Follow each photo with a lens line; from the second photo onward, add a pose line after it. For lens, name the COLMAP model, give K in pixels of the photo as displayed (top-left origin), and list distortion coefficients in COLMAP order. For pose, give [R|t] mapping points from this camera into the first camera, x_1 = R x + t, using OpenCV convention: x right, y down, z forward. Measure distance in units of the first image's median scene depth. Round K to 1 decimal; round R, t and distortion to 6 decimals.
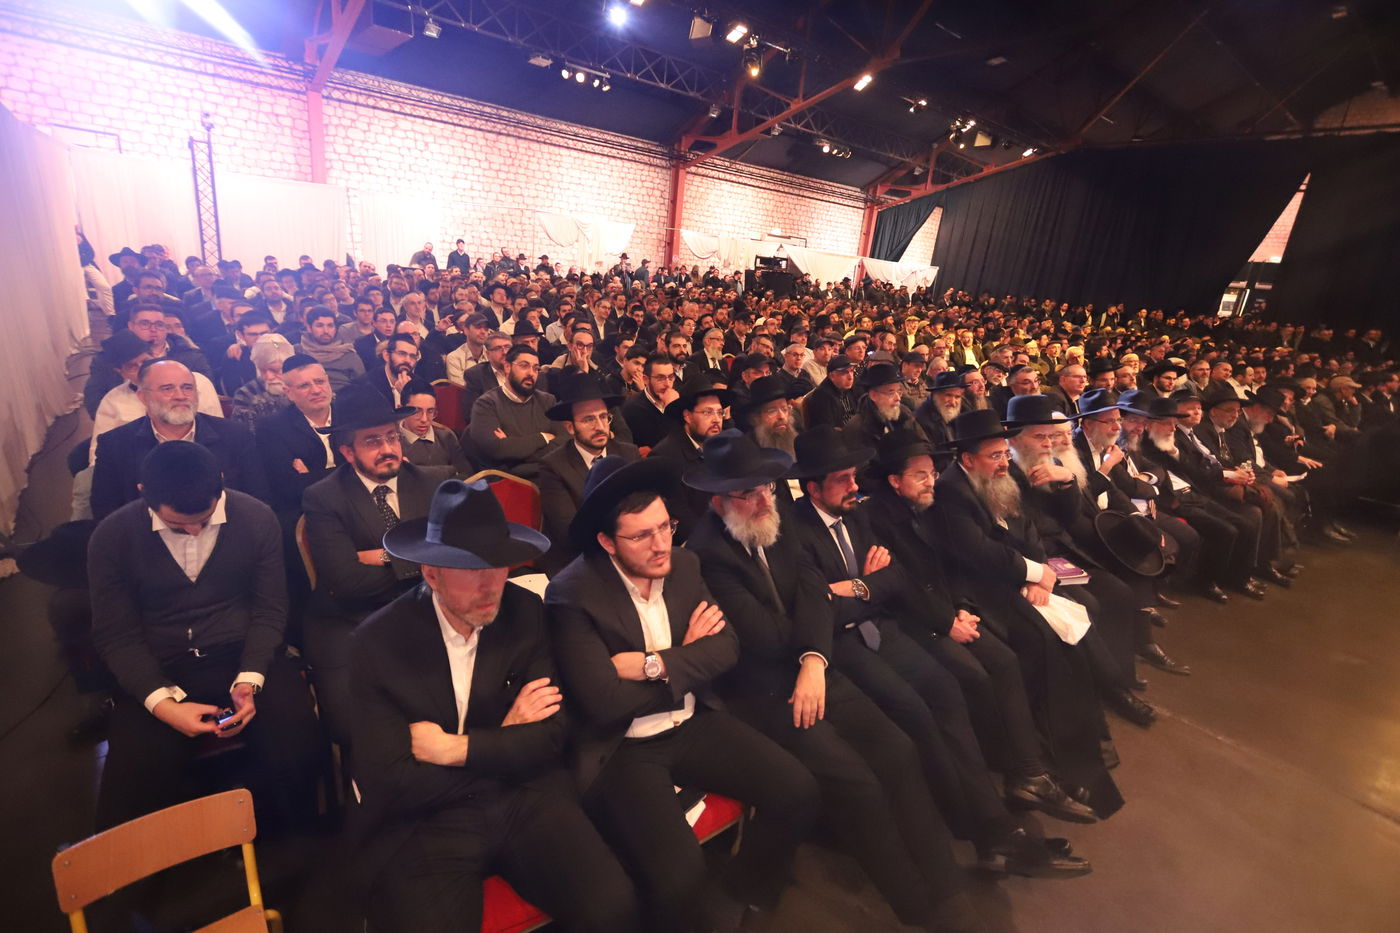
lens RADIAL K [[695.8, 0, 692.4], [0, 695.8, 473.6], [0, 0, 1]] dist [0.004399, 0.001021]
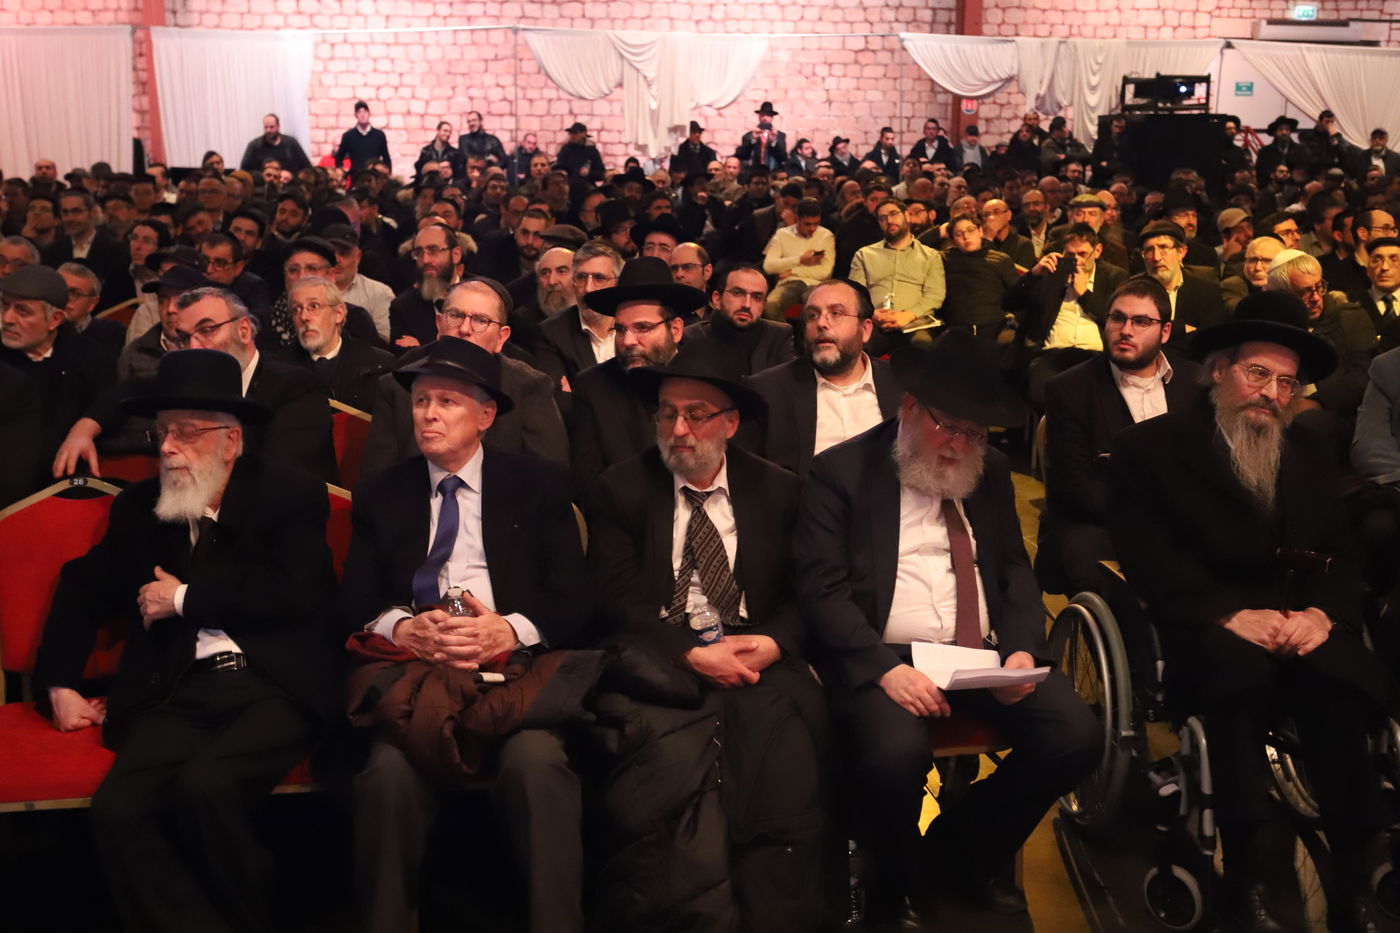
lens RADIAL K [[1592.2, 0, 646.0], [0, 1592.2, 474.9], [0, 0, 1]] dist [0.003691, 0.000000]
pose [[0.871137, 0.021816, -0.490555, 1.479079], [-0.069096, 0.994519, -0.078474, -0.033030], [0.486154, 0.102257, 0.867870, 0.637136]]
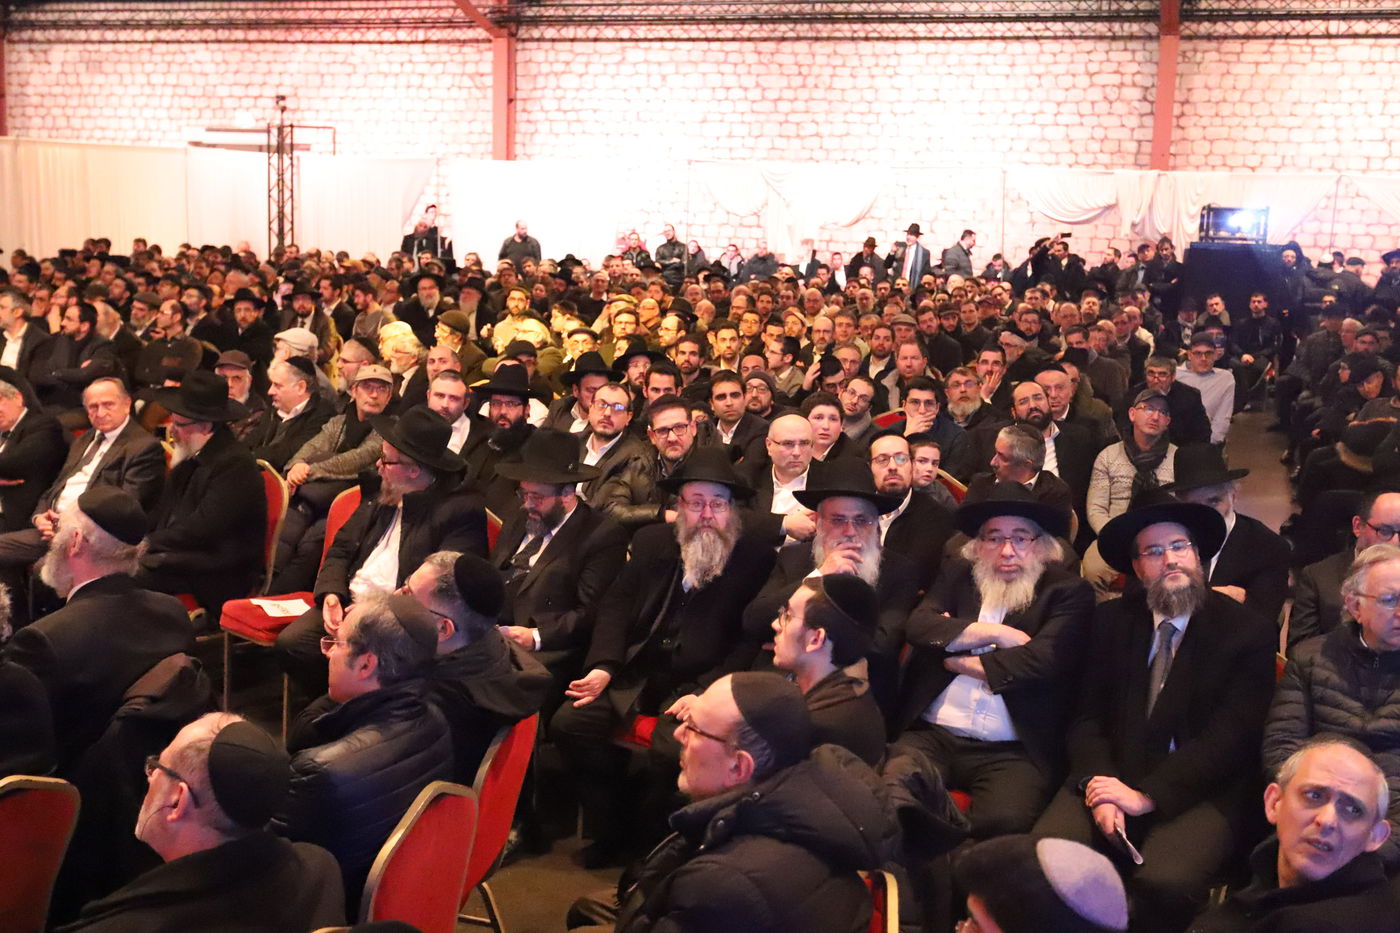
lens RADIAL K [[1592.2, 0, 672.7], [0, 1592.2, 452.7], [0, 0, 1]] dist [0.003691, 0.000000]
pose [[0.505522, 0.057279, -0.860910, 3.752675], [-0.233766, 0.969567, -0.072758, -0.153739], [0.830543, 0.238032, 0.503527, 1.495990]]
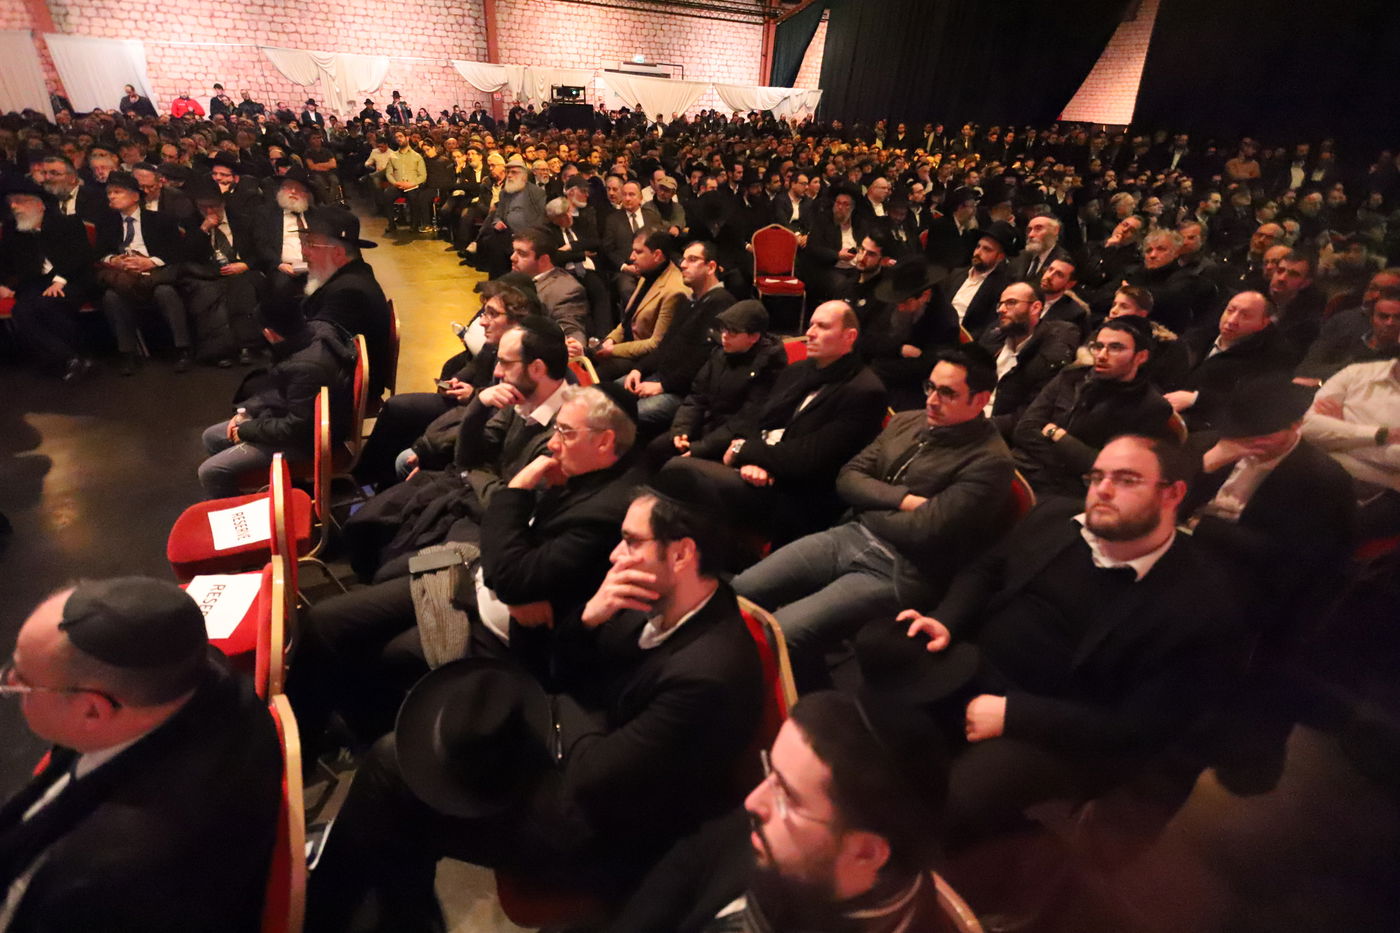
lens RADIAL K [[695.8, 0, 699.1], [0, 695.8, 478.5], [0, 0, 1]] dist [0.004399, 0.001021]
pose [[0.986030, 0.029377, -0.163960, 2.256153], [0.001592, 0.982618, 0.185634, 0.149564], [0.166563, -0.183302, 0.968843, 0.161235]]
